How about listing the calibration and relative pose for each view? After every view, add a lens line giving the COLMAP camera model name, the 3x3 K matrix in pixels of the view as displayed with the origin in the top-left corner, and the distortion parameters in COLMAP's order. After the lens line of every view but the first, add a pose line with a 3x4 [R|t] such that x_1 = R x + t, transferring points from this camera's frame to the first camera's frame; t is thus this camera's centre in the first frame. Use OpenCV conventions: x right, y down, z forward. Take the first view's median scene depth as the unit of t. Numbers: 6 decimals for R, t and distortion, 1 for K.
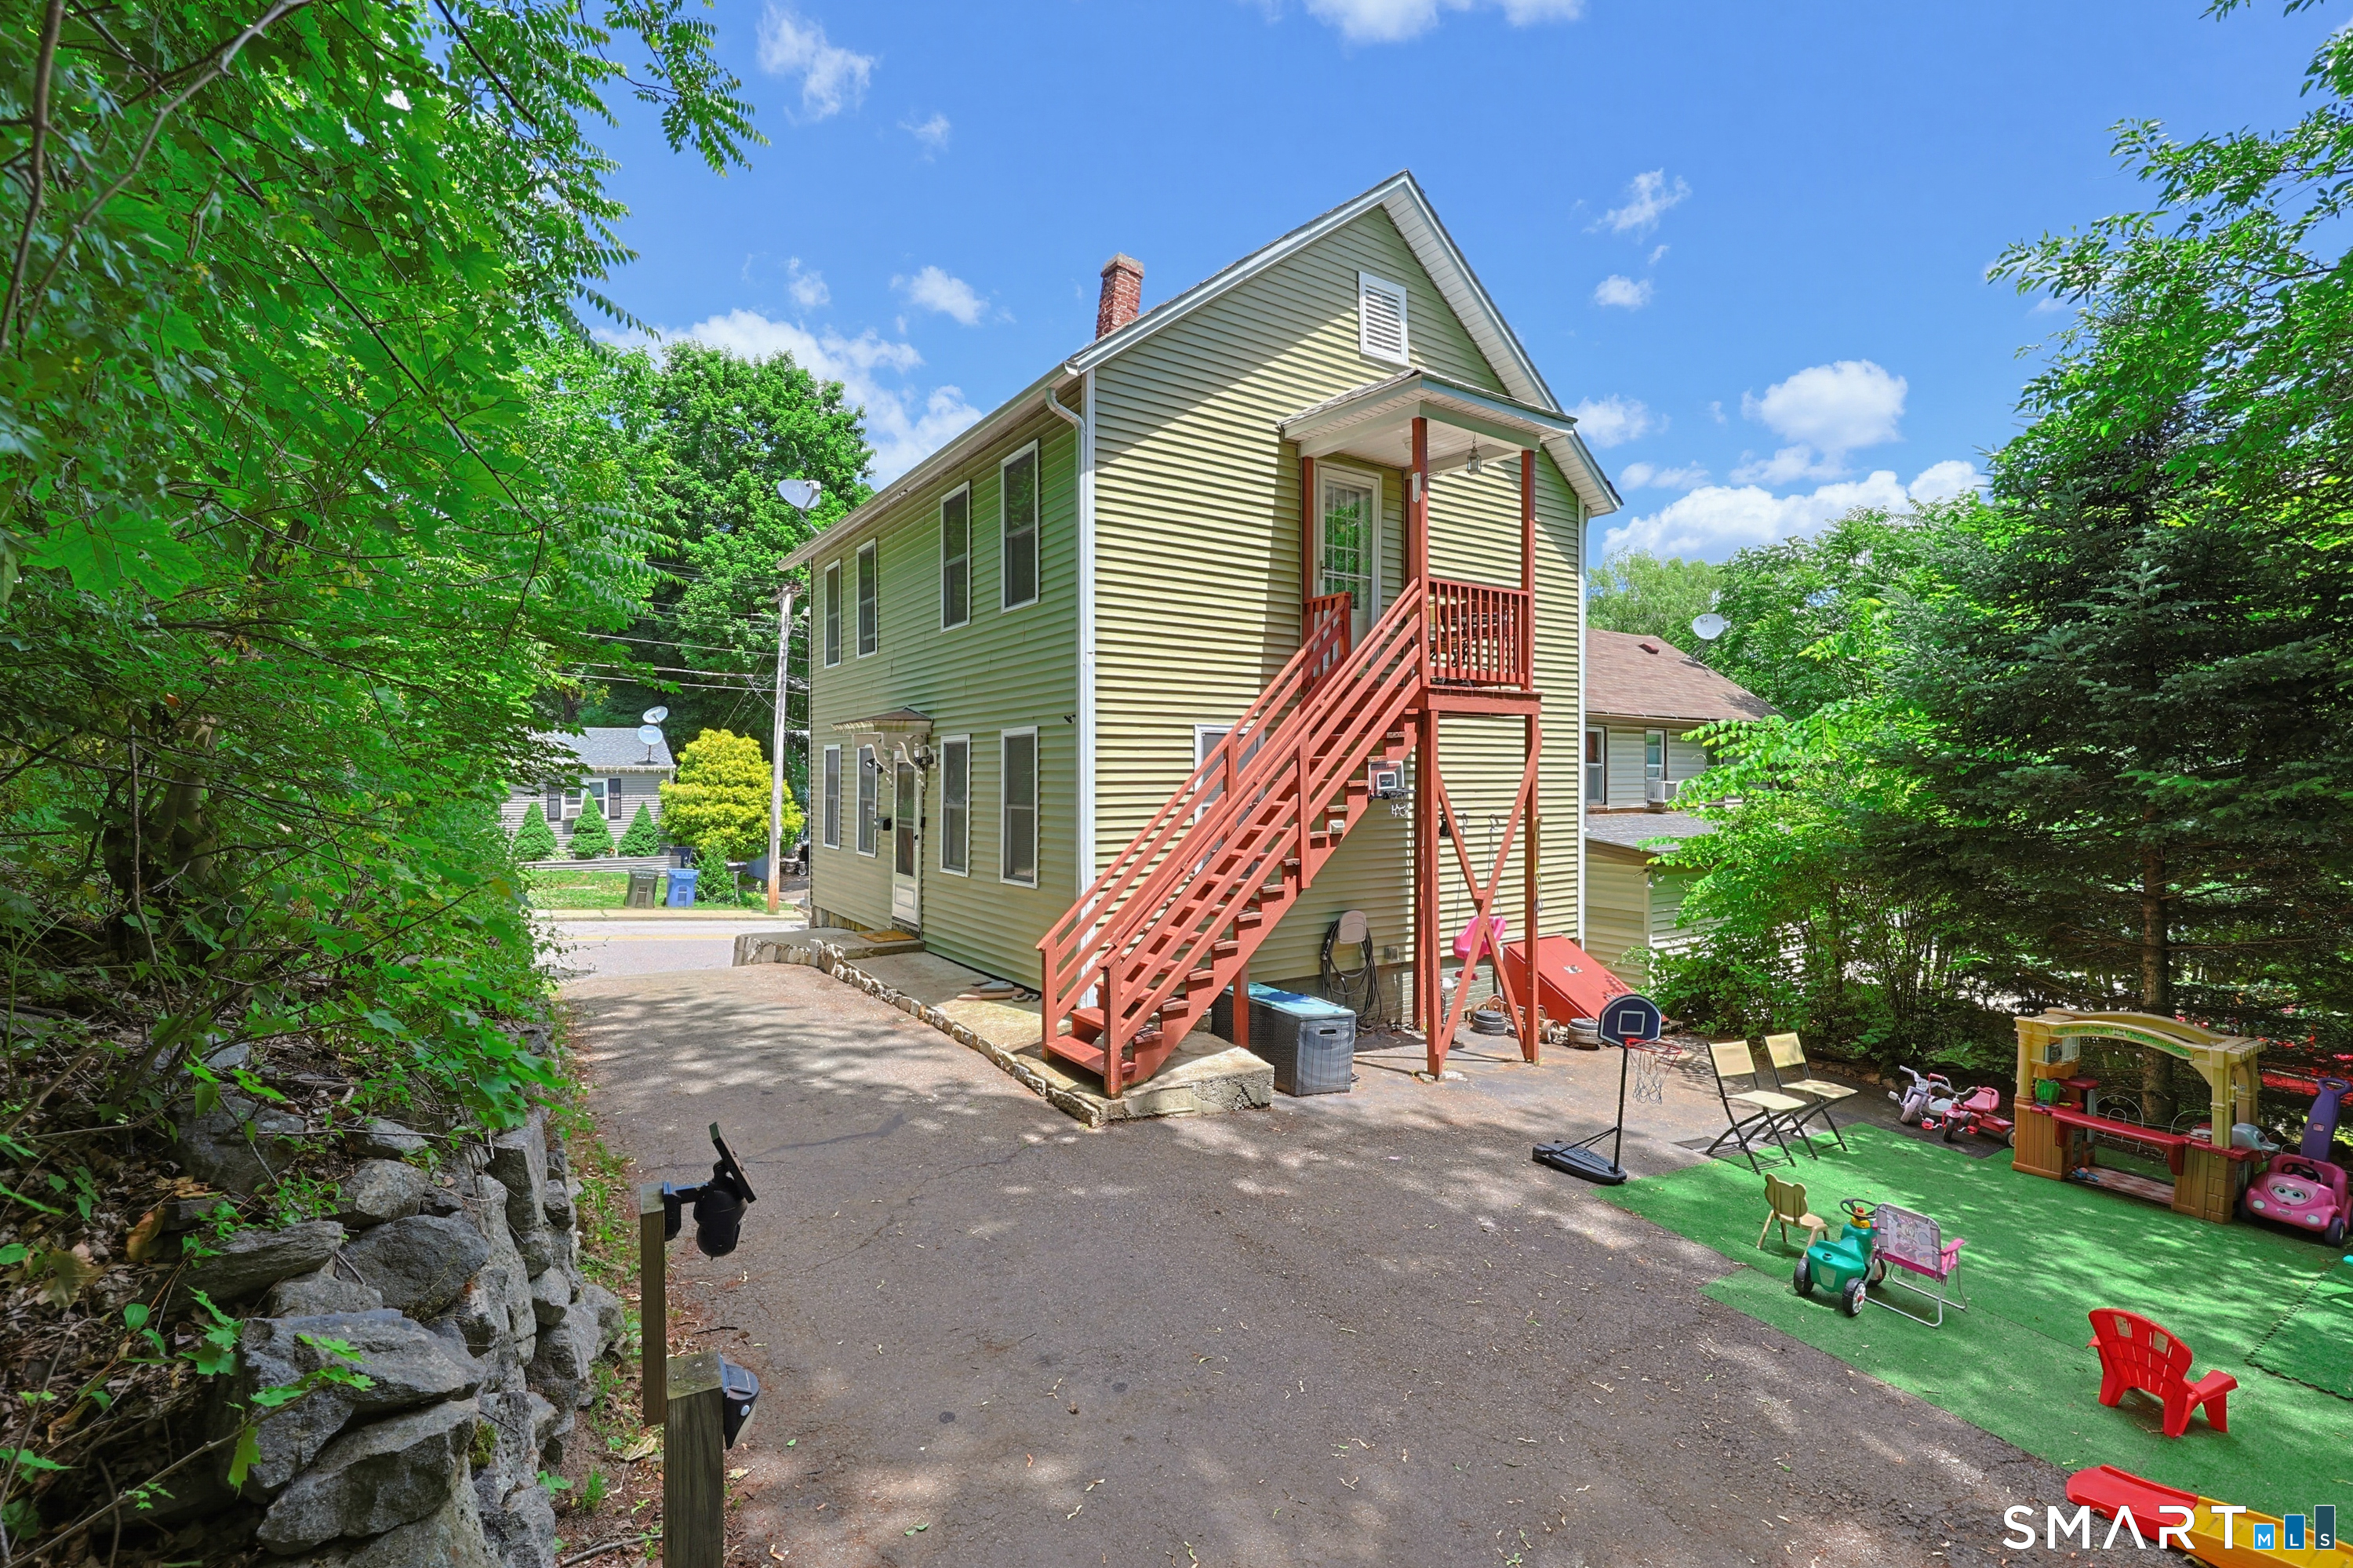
lens RADIAL K [[1025.8, 0, 1176.5], [0, 1025.8, 784.0], [0, 0, 1]] dist [0.001177, -0.000056]
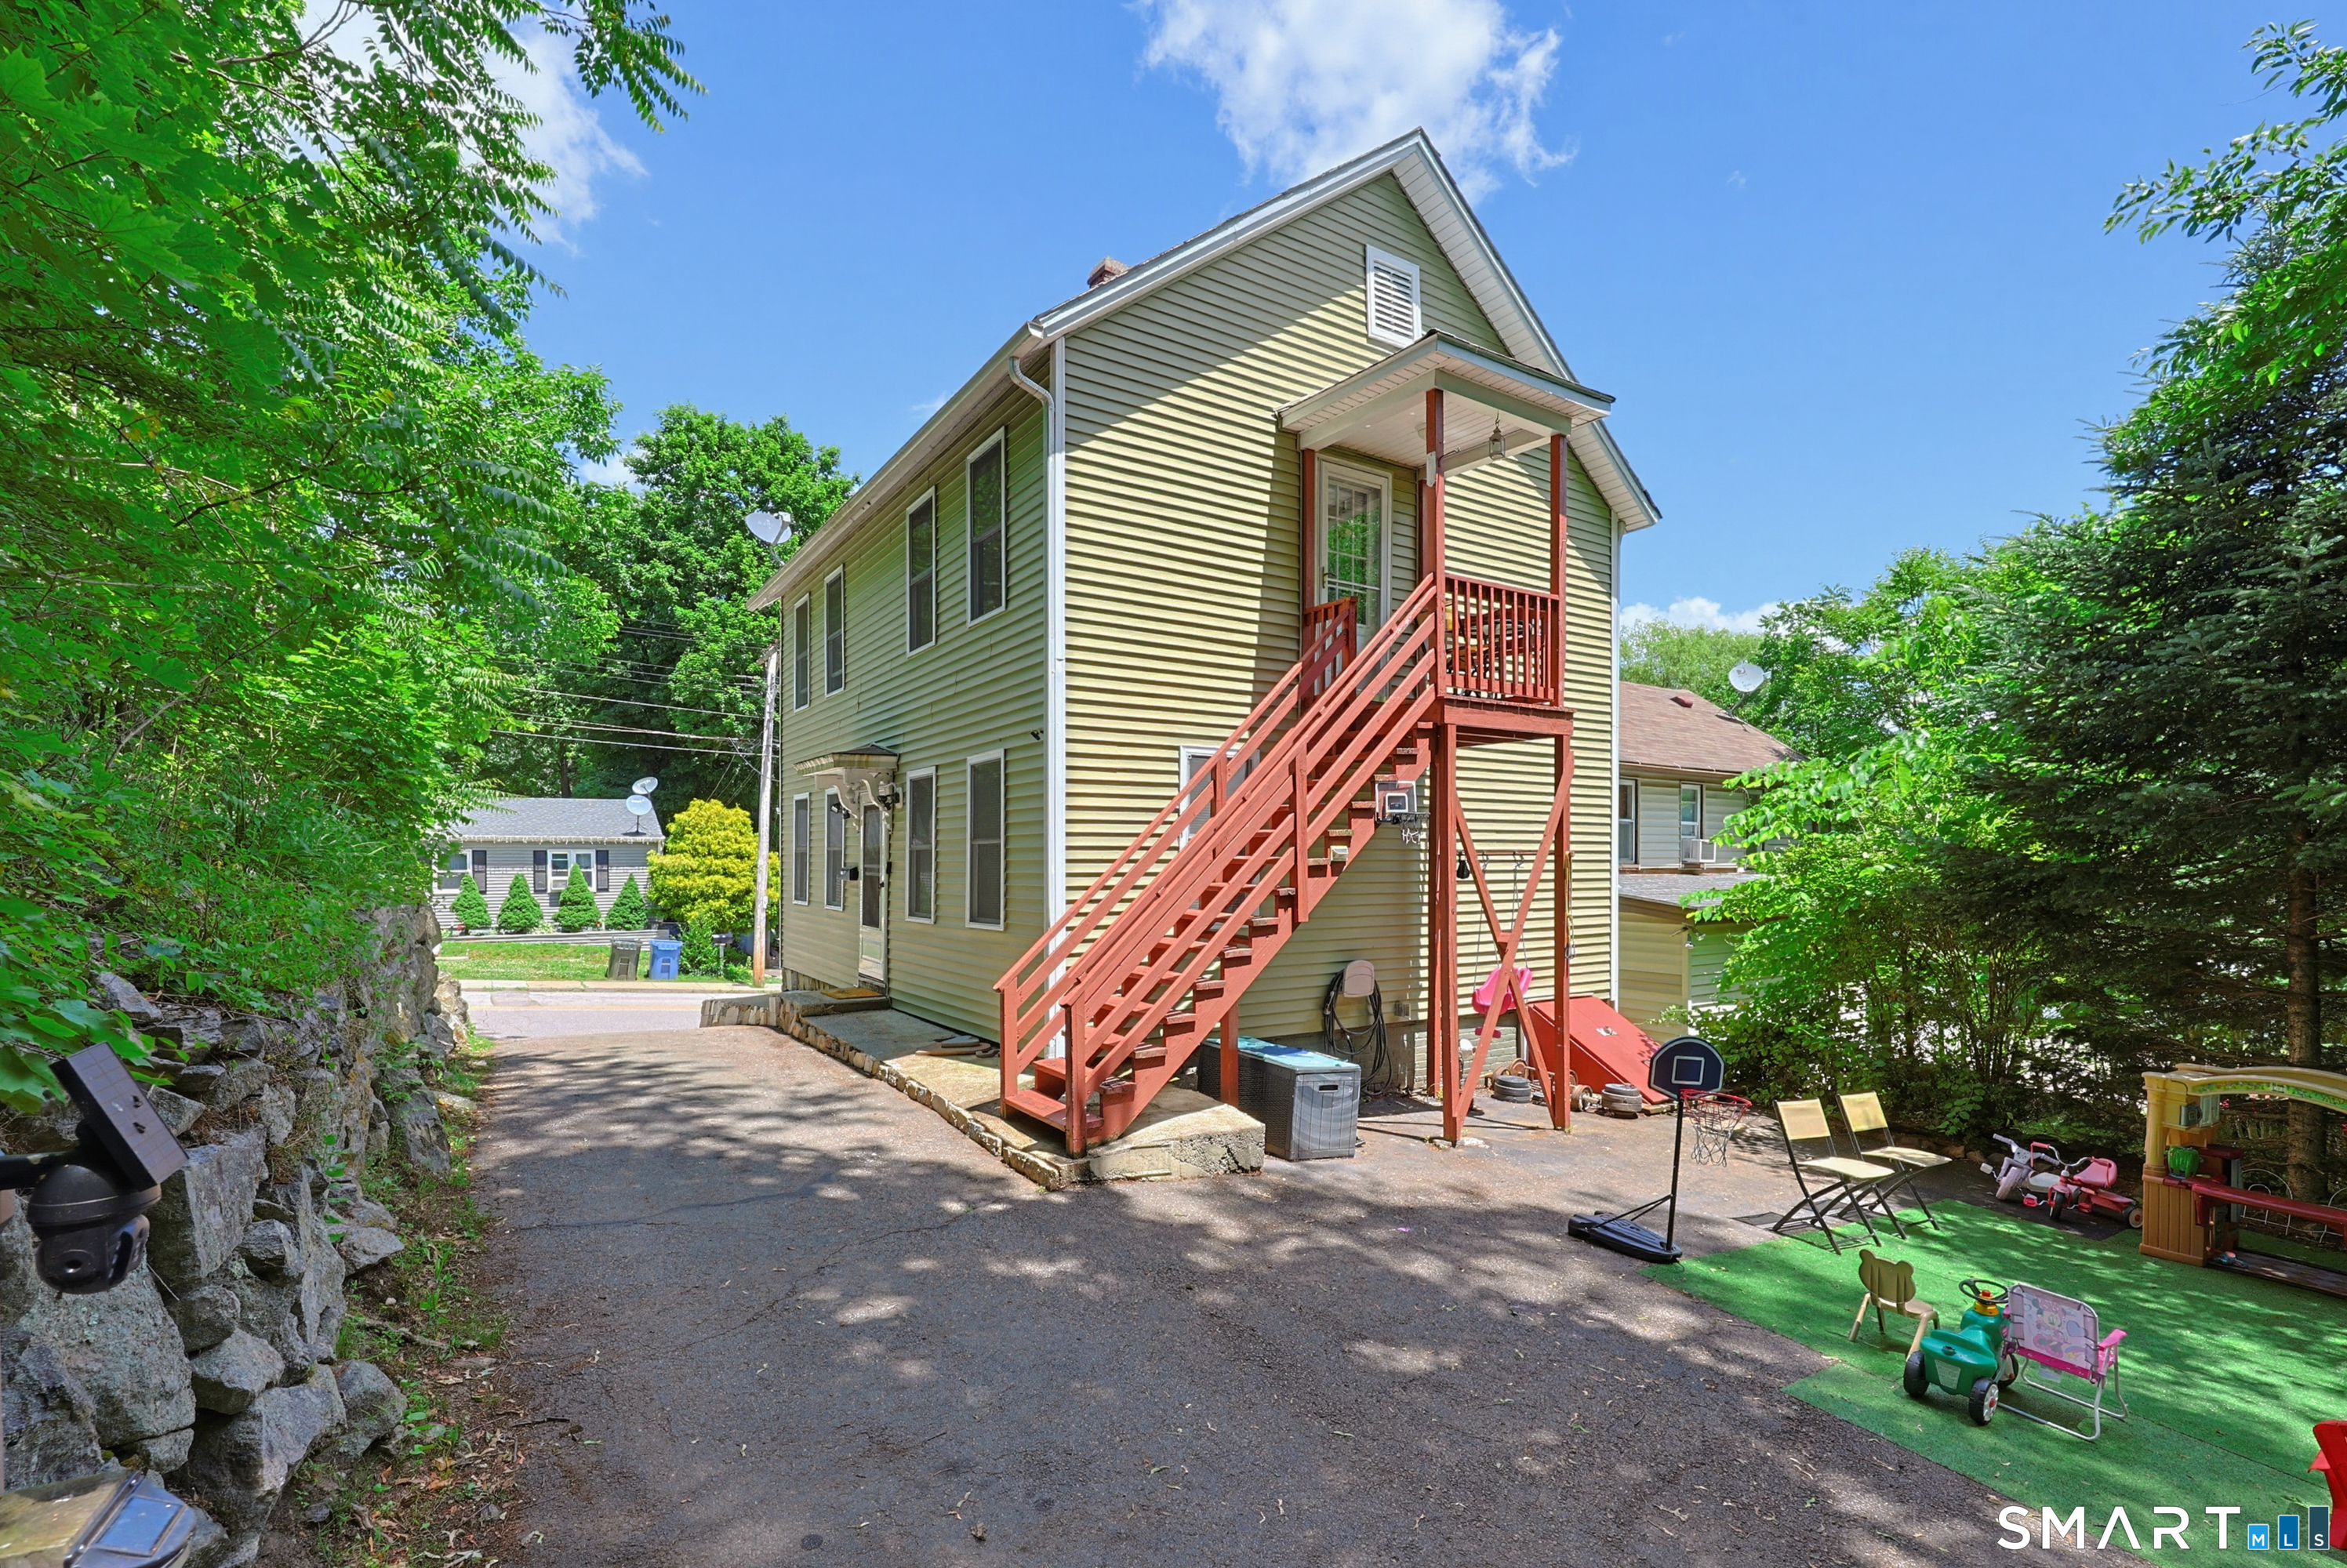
lens RADIAL K [[1046.8, 0, 1157.9], [0, 1046.8, 862.6], [0, 0, 1]] dist [-0.000187, 0.000131]
pose [[0.999668, 0.001241, -0.025737, 0.021848], [-0.001355, 0.999989, -0.004405, 0.046583], [0.025731, 0.004439, 0.999659, 0.091950]]
